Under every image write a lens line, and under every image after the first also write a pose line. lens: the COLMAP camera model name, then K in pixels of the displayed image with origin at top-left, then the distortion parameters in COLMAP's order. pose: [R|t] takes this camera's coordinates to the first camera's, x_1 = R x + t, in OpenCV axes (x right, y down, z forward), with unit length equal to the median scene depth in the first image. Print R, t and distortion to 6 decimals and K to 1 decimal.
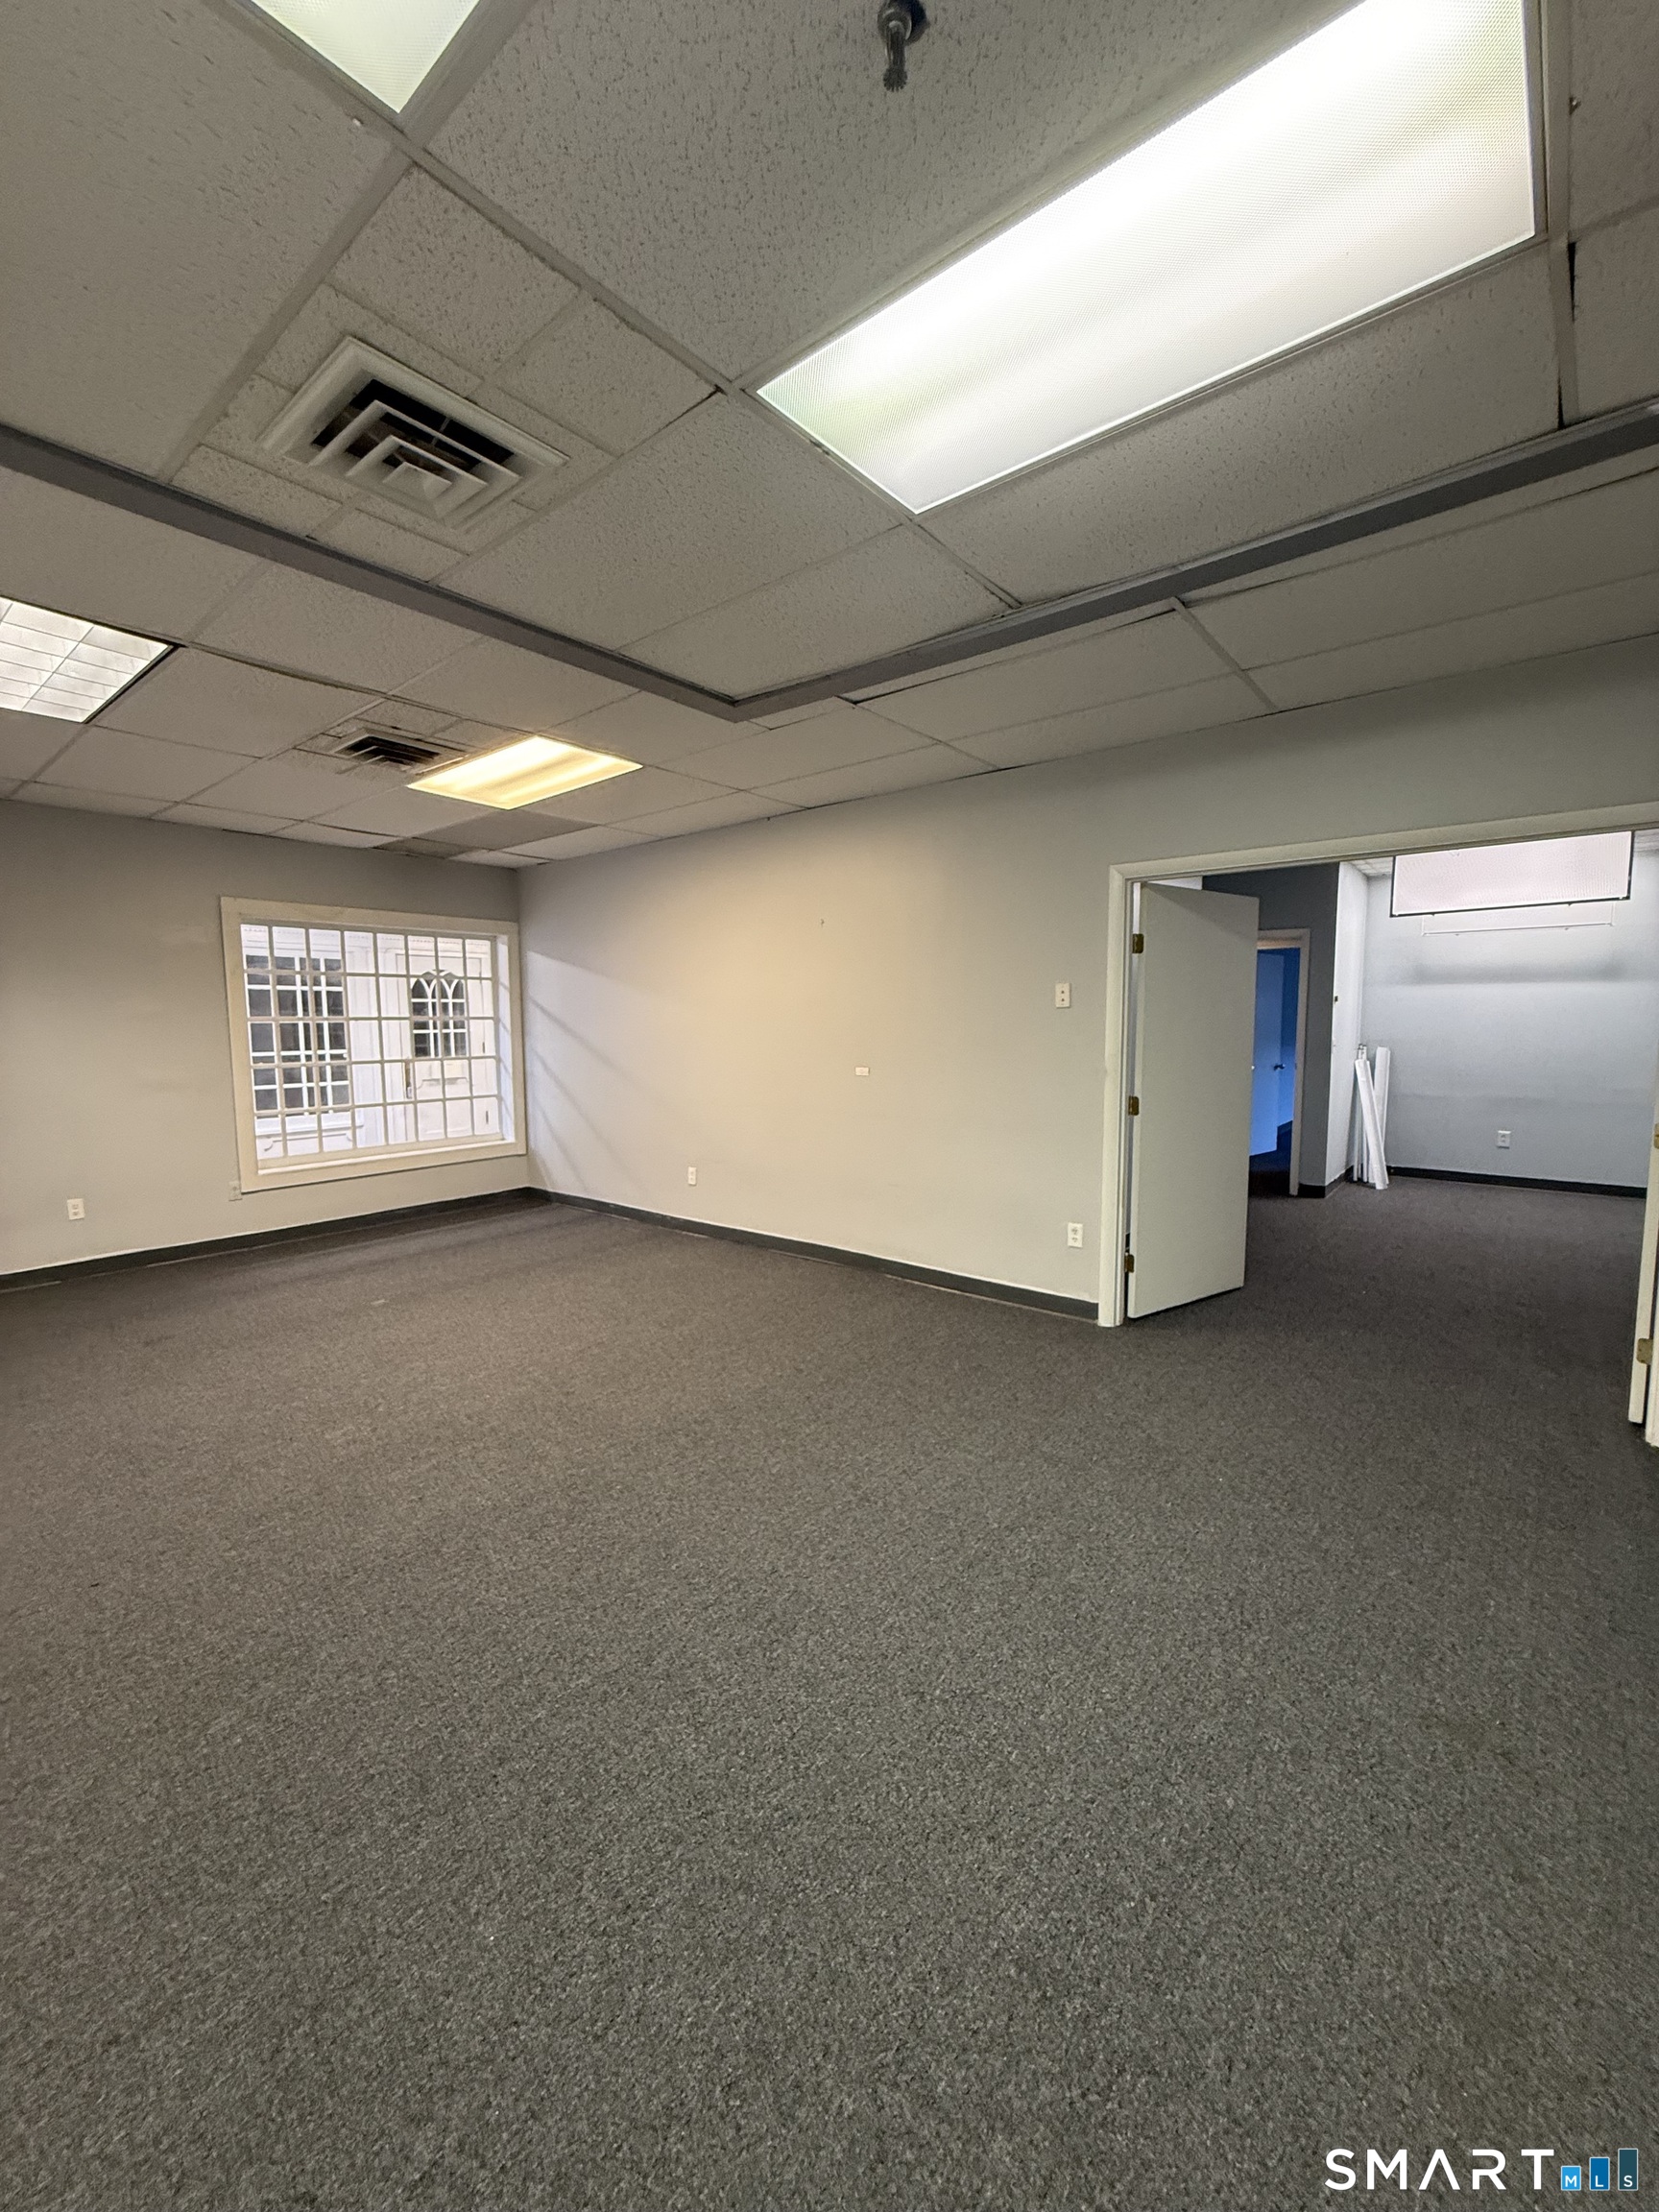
lens RADIAL K [[880.2, 0, 826.4], [0, 880.2, 1109.7], [0, 0, 1]] dist [-0.000271, 0.000025]
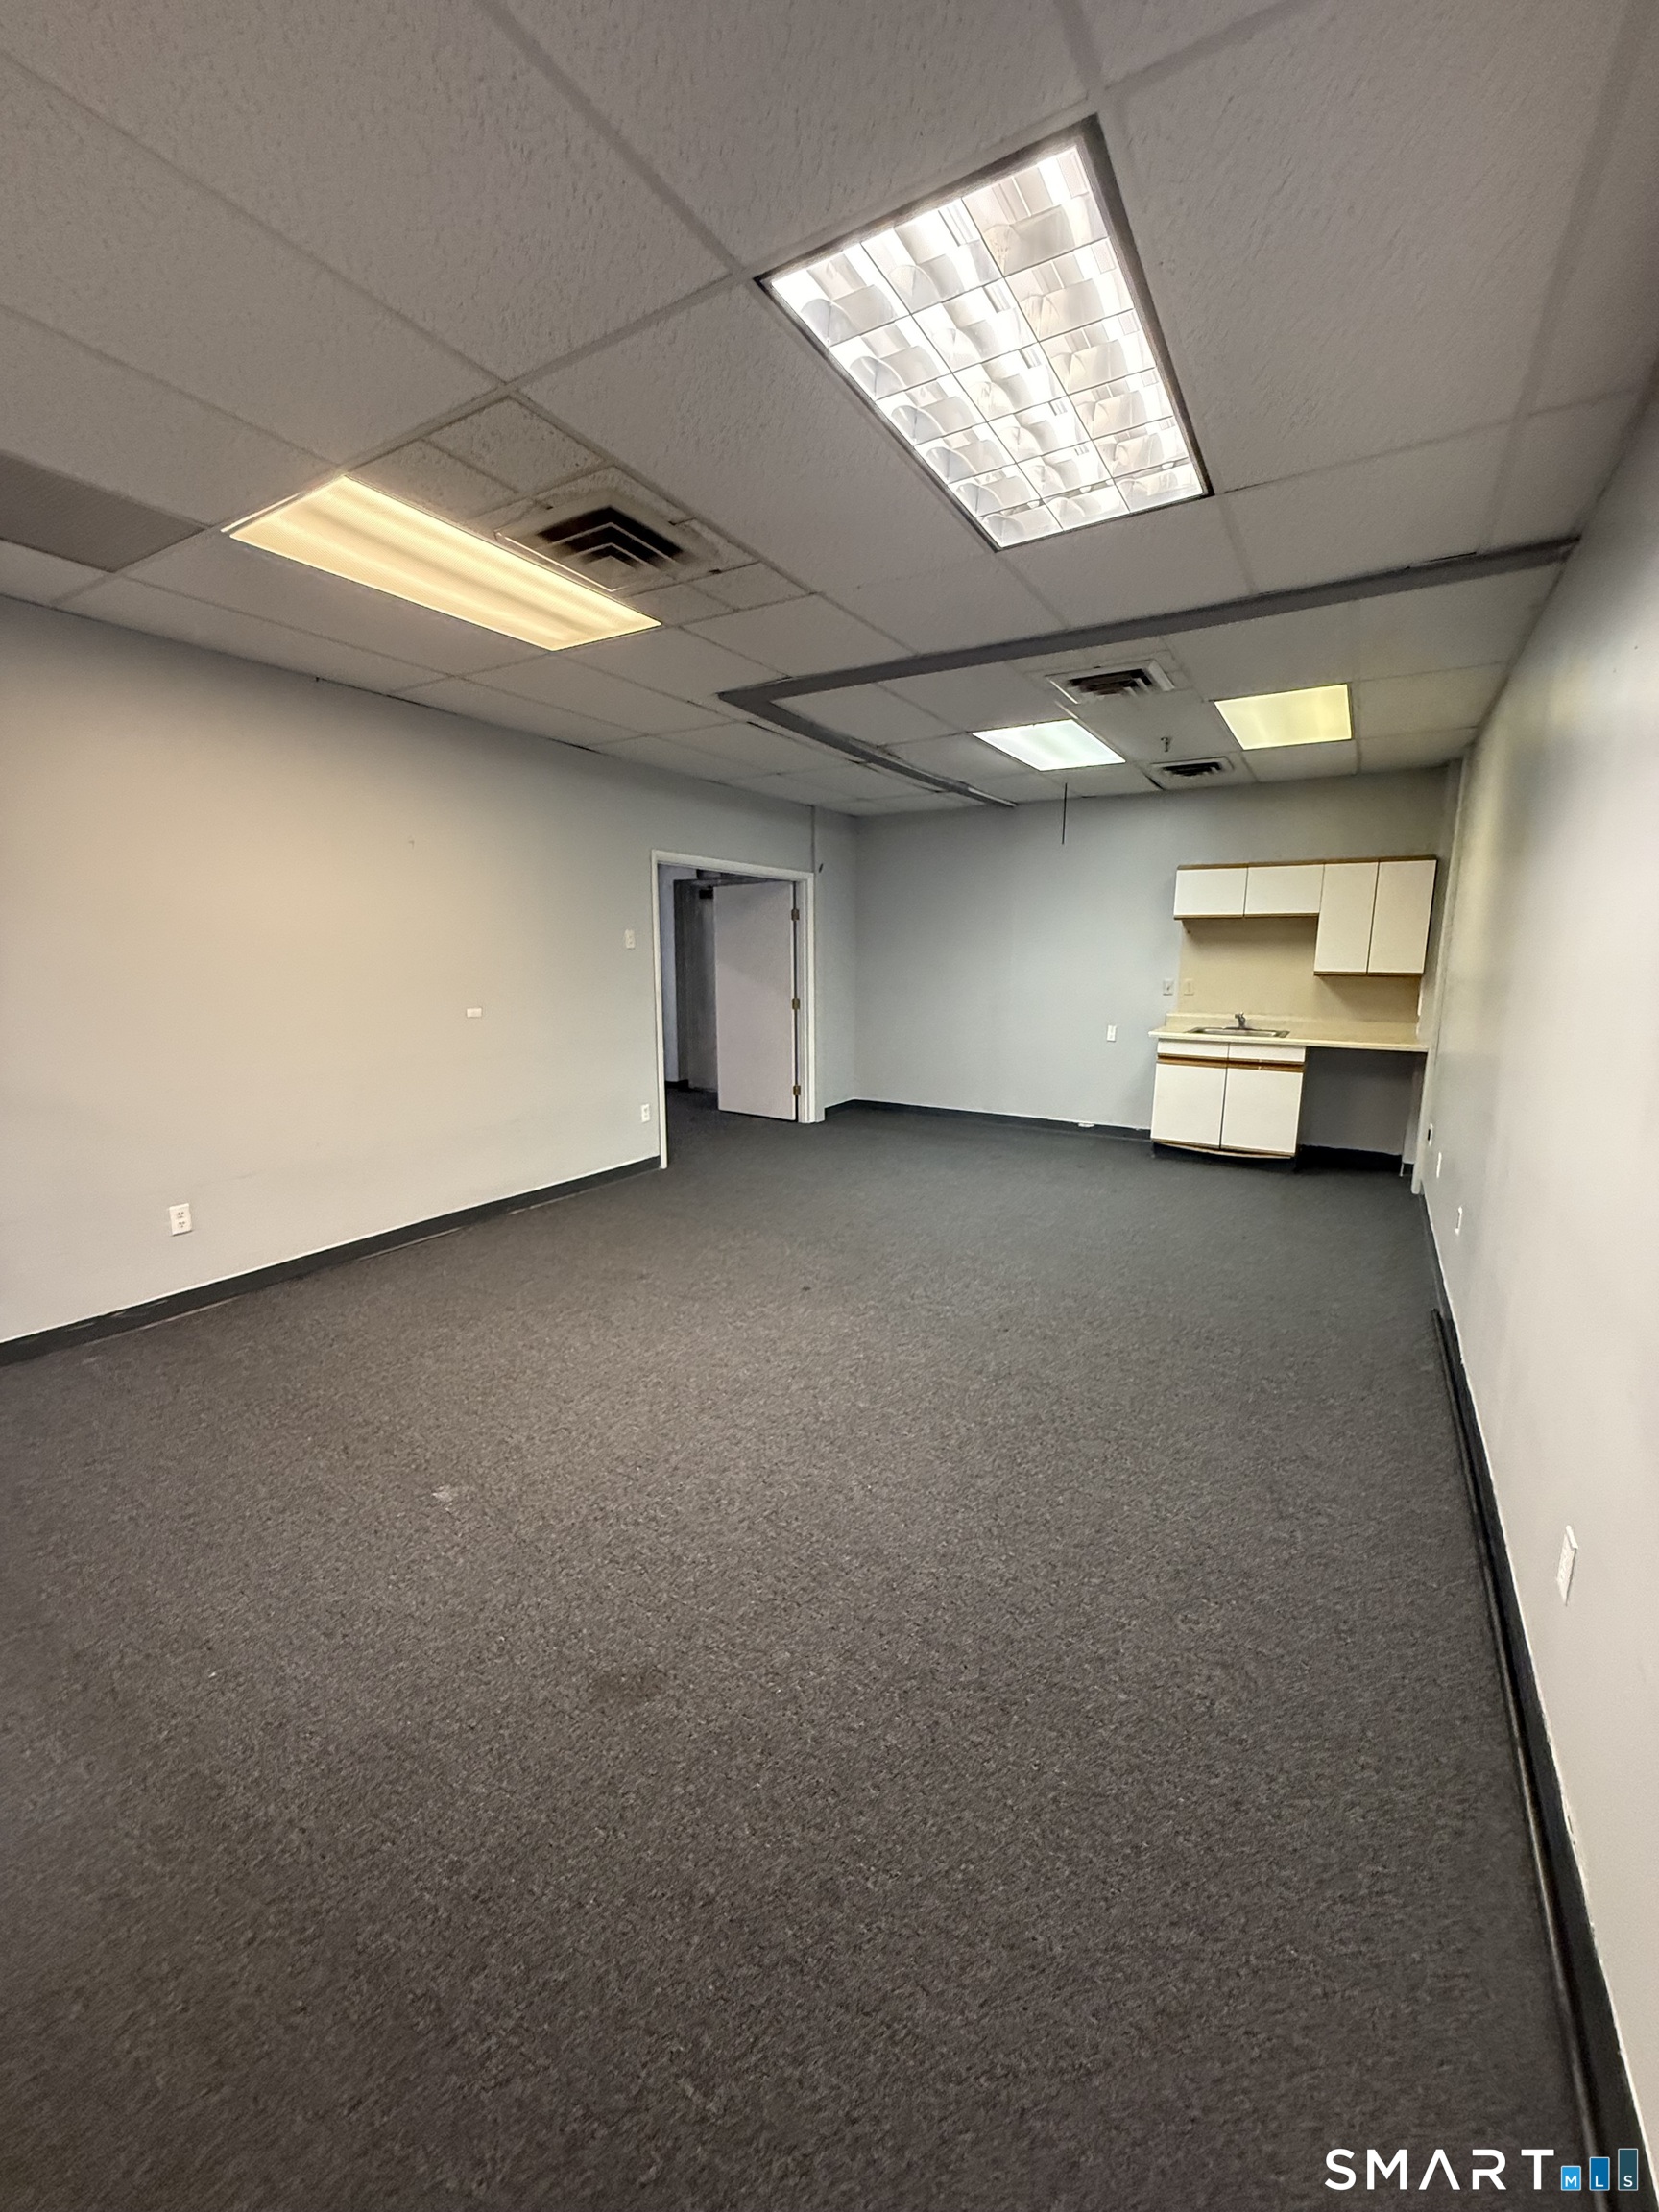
lens RADIAL K [[880.2, 0, 839.1], [0, 880.2, 1110.5], [0, 0, 1]] dist [-0.000271, 0.000025]
pose [[-0.158065, -0.167539, 0.973112, -0.944707], [0.098386, 0.977924, 0.184349, -0.074842], [-0.982515, 0.124880, -0.138091, 0.750514]]
